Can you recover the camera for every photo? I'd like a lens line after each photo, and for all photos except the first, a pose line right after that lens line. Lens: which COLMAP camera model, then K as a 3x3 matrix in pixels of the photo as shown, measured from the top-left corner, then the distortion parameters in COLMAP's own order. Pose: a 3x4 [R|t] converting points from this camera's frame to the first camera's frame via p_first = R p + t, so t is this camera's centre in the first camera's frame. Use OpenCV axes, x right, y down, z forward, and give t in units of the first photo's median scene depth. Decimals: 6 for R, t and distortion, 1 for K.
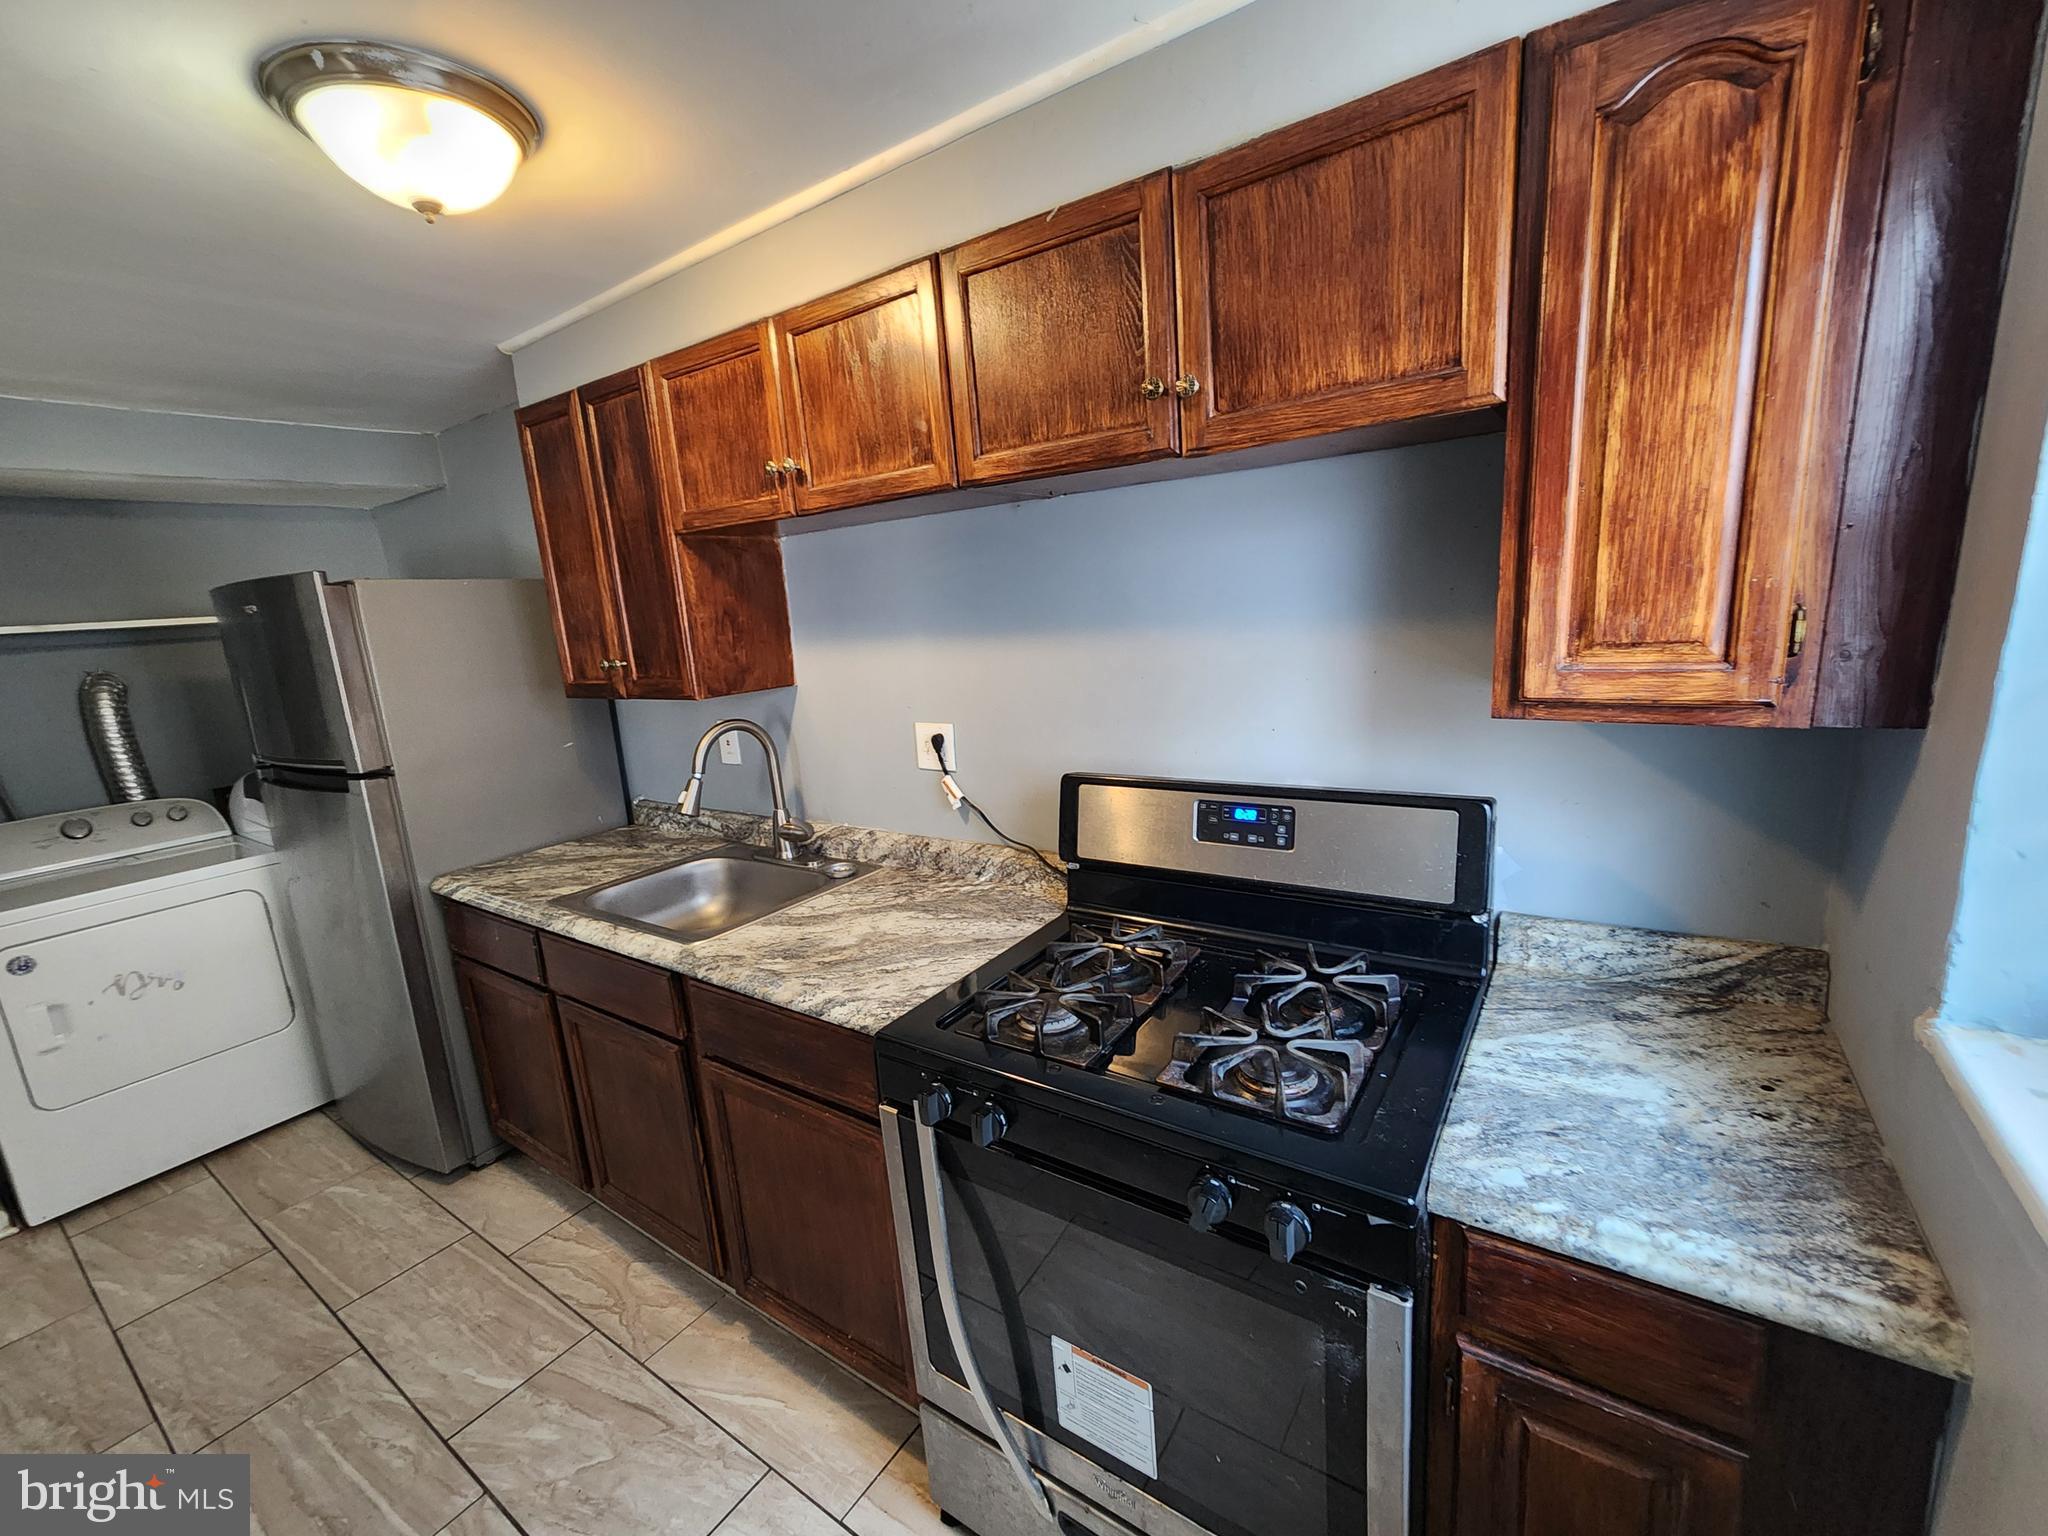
lens RADIAL K [[849.0, 0, 1034.6], [0, 849.0, 767.5], [0, 0, 1]] dist [0.000929, -0.000208]
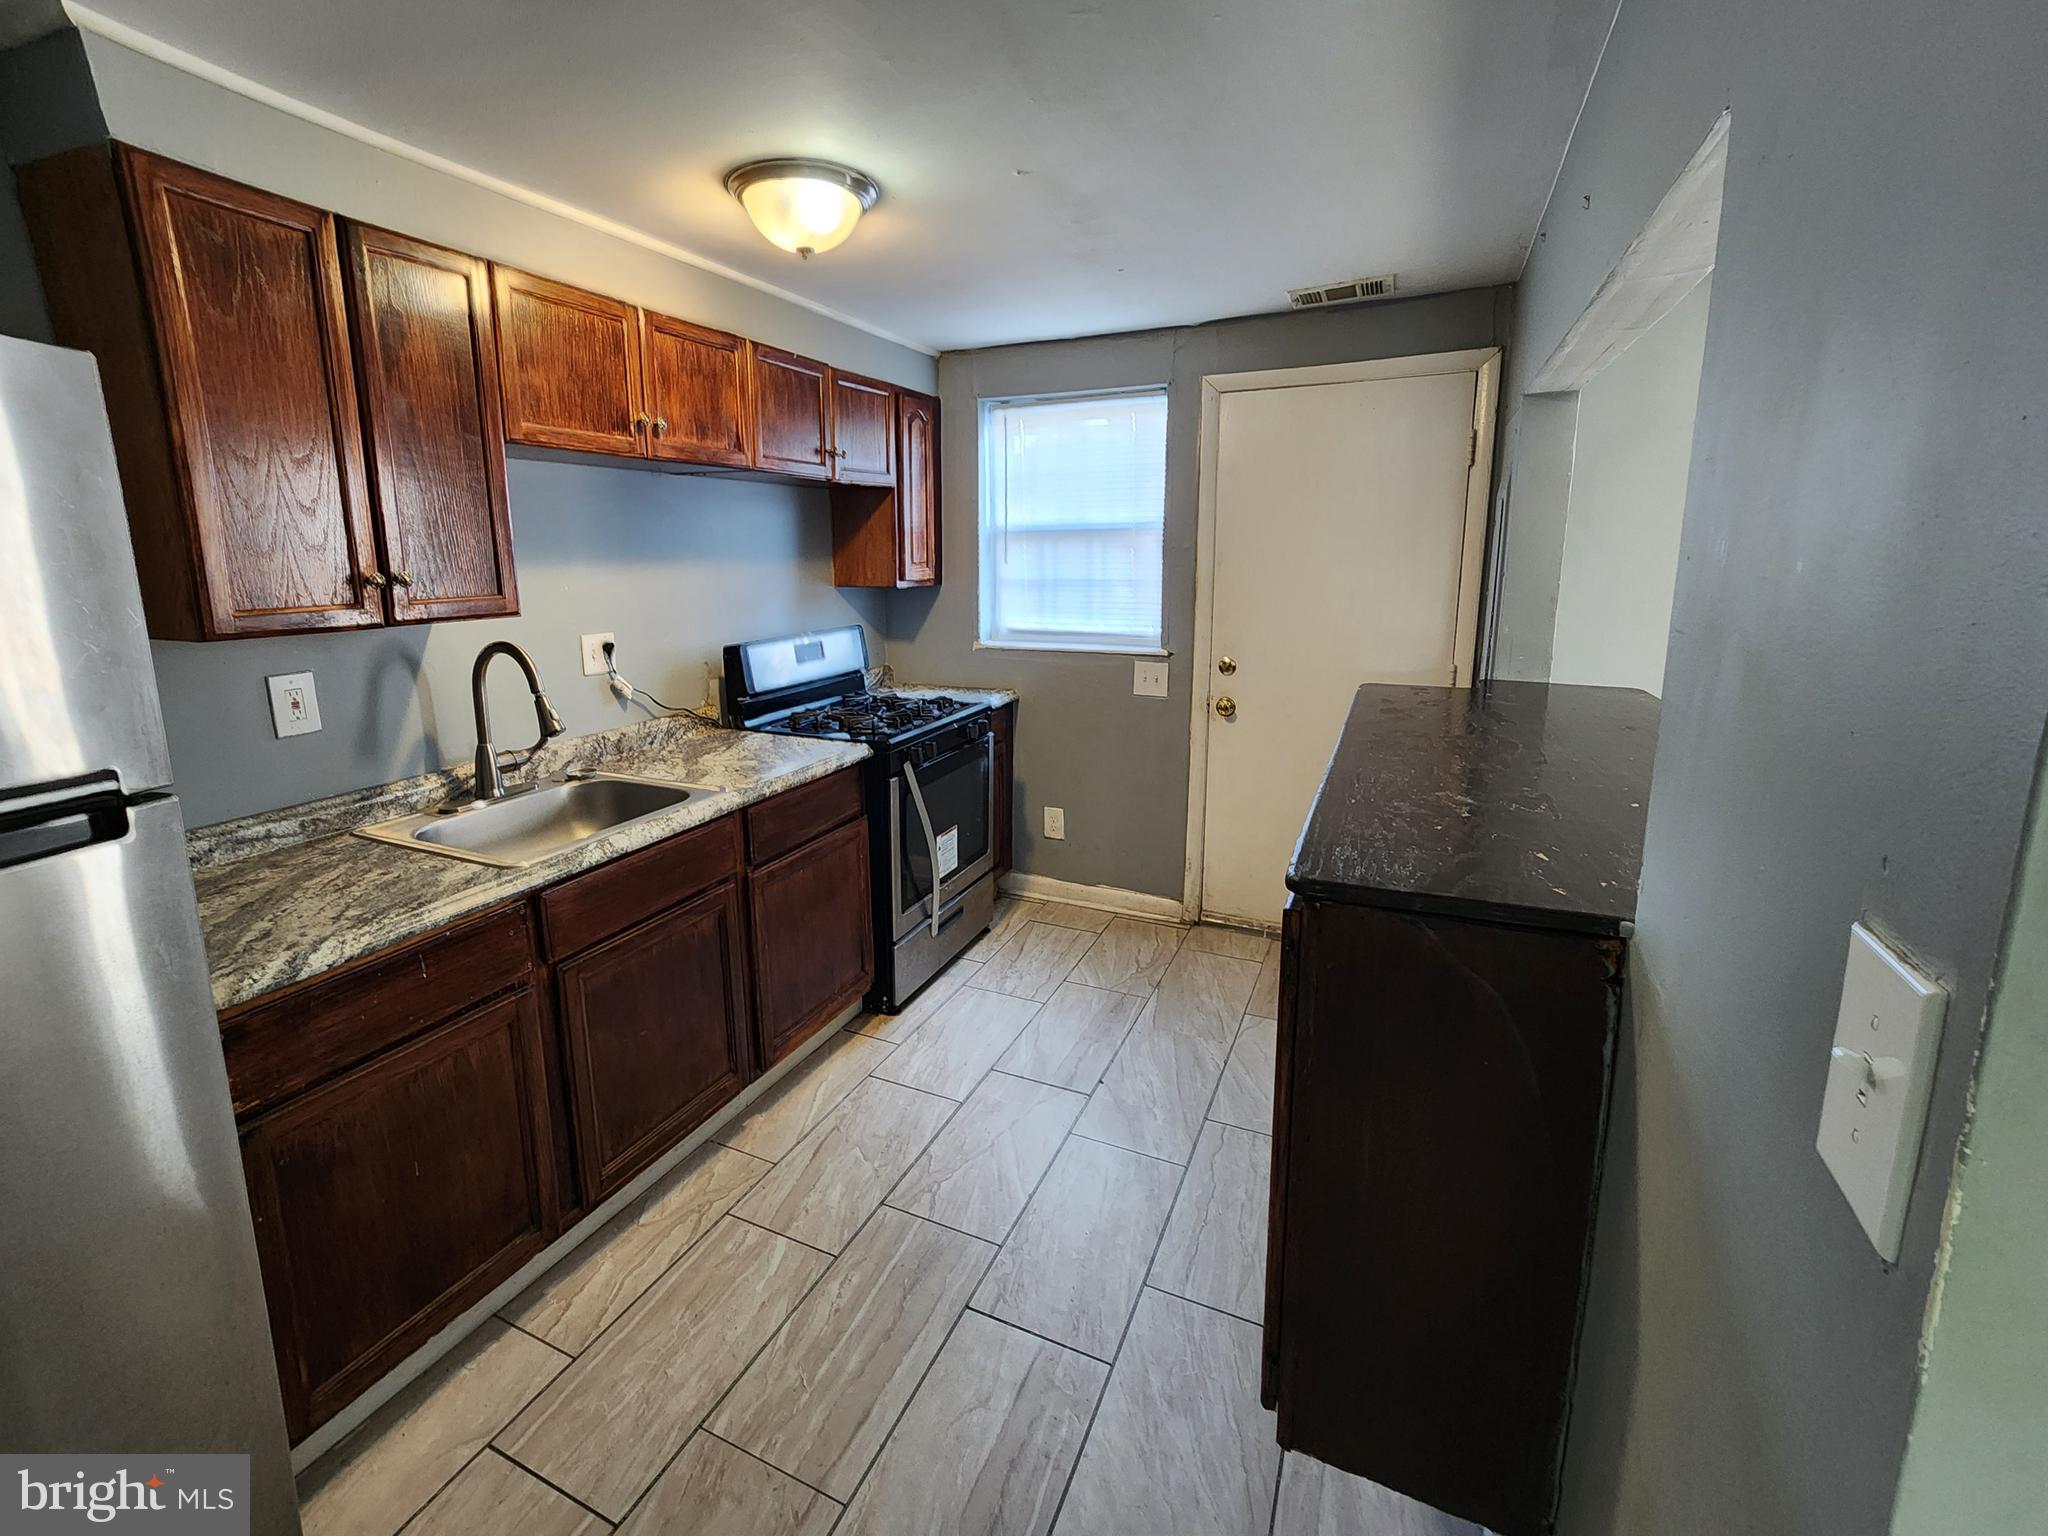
lens RADIAL K [[835.3, 0, 1011.2], [0, 835.3, 684.8], [0, 0, 1]] dist [0.000333, -0.000035]
pose [[-0.165733, -0.089068, 0.982140, -1.715207], [0.219503, 0.967598, 0.124790, -0.001064], [-0.961432, 0.236264, -0.140812, 0.761827]]
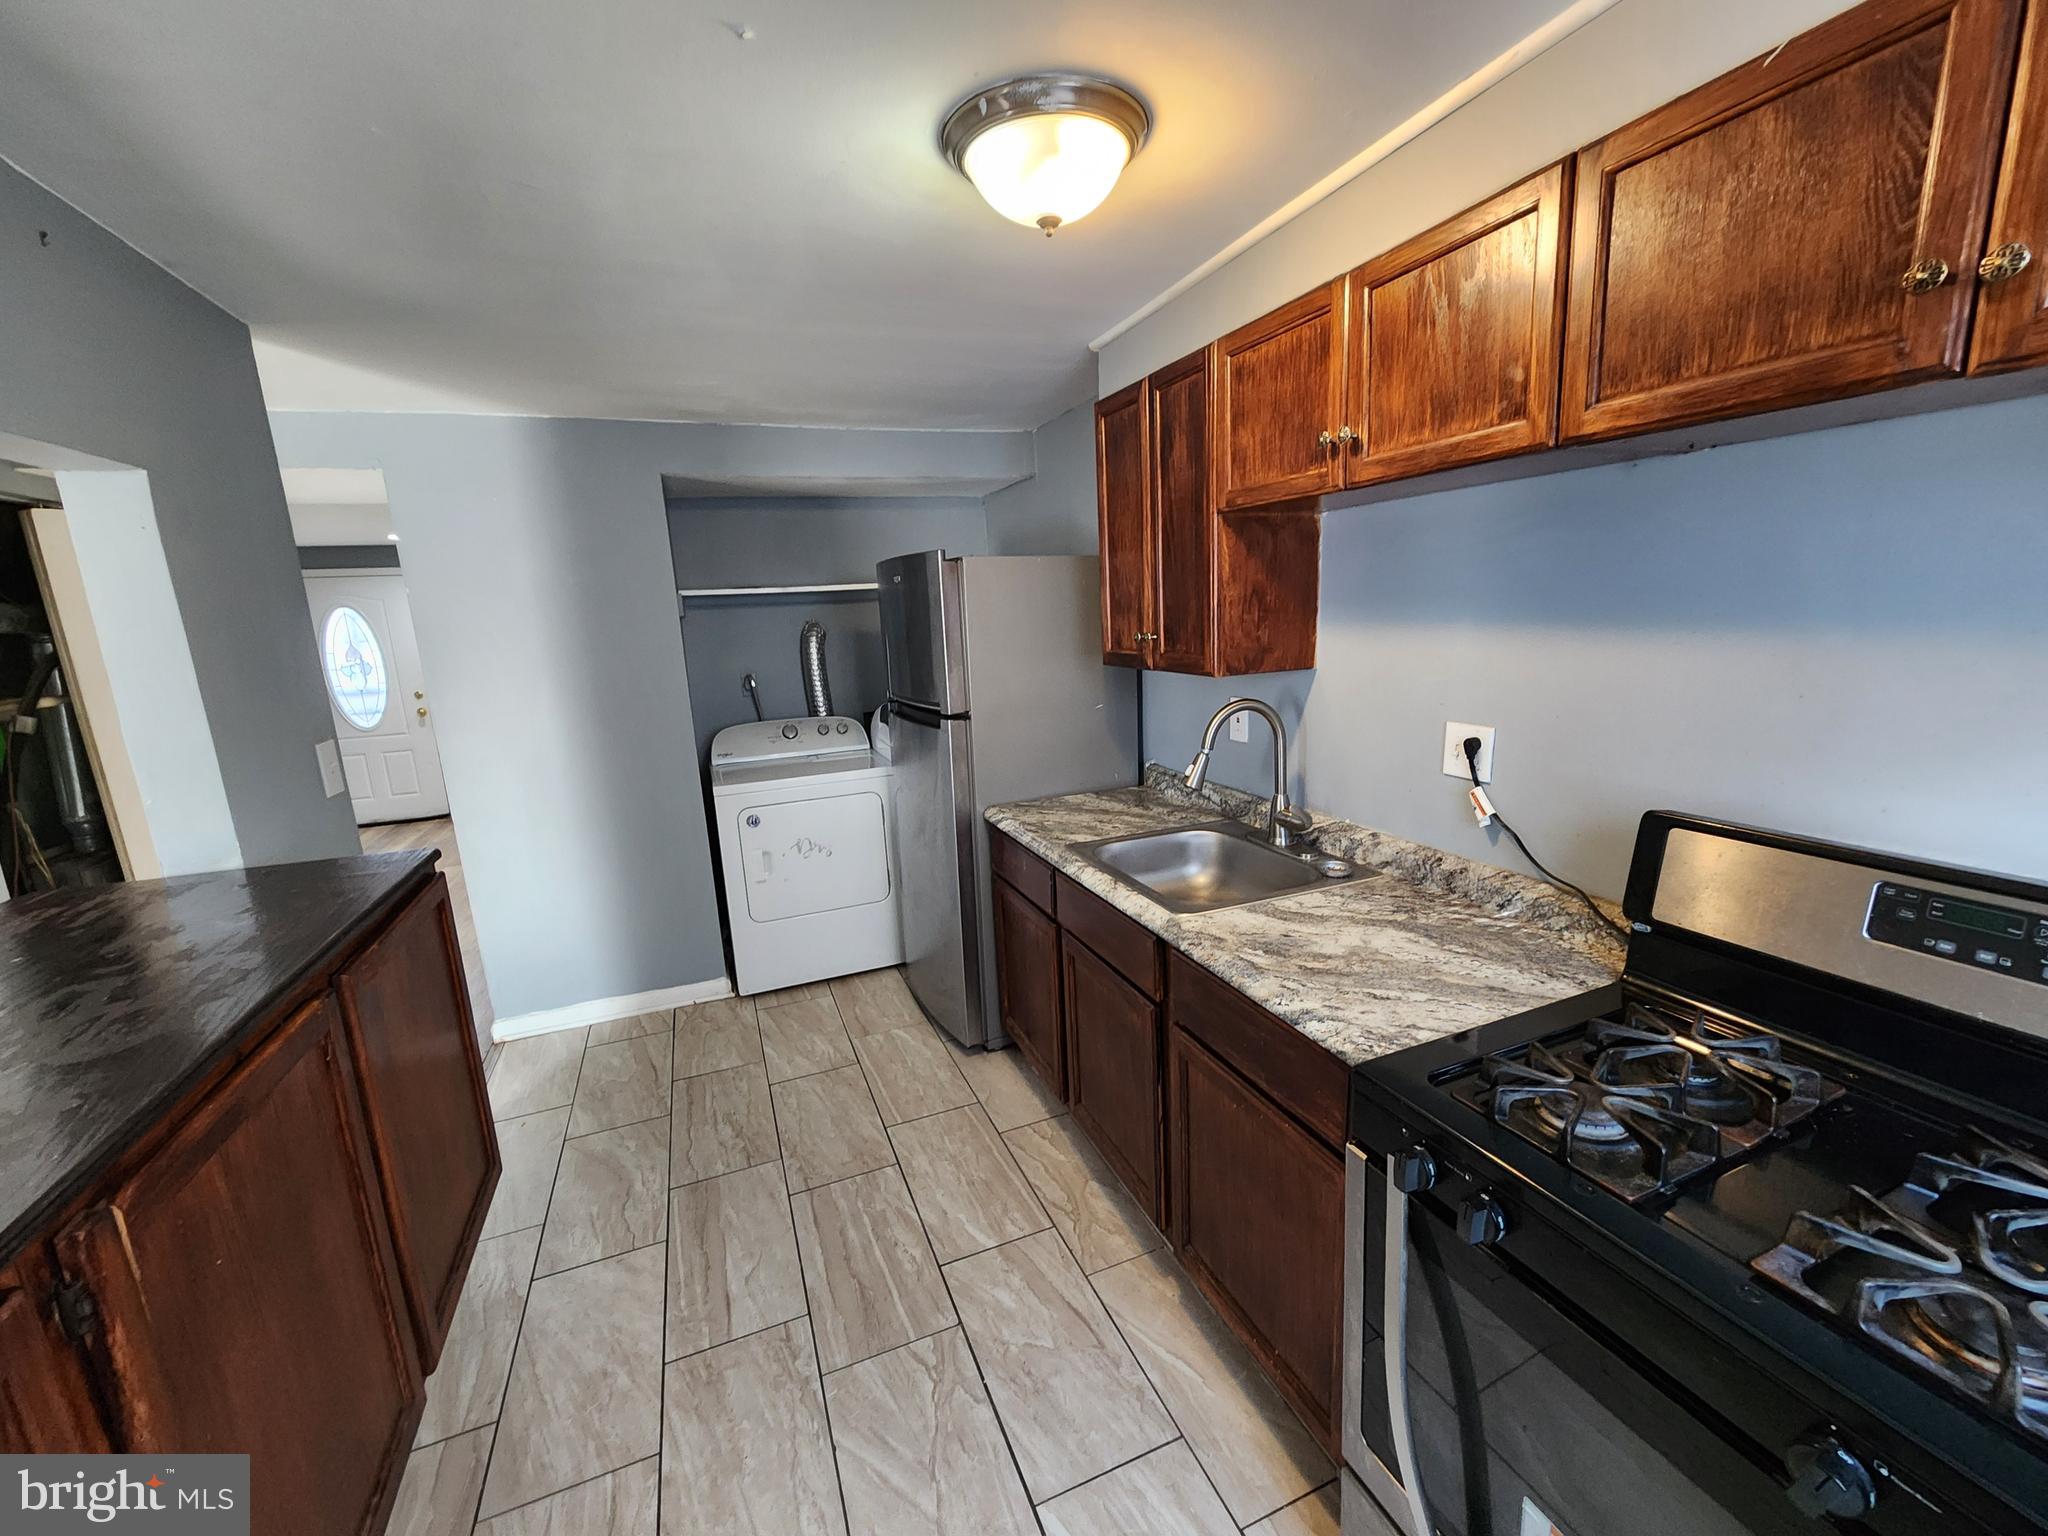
lens RADIAL K [[849.0, 0, 1034.6], [0, 849.0, 767.5], [0, 0, 1]] dist [0.000929, -0.000208]
pose [[0.832059, 0.136904, -0.537527, -0.019998], [-0.121728, 0.990508, 0.063848, -0.012292], [0.541165, 0.012307, 0.840826, 0.037060]]
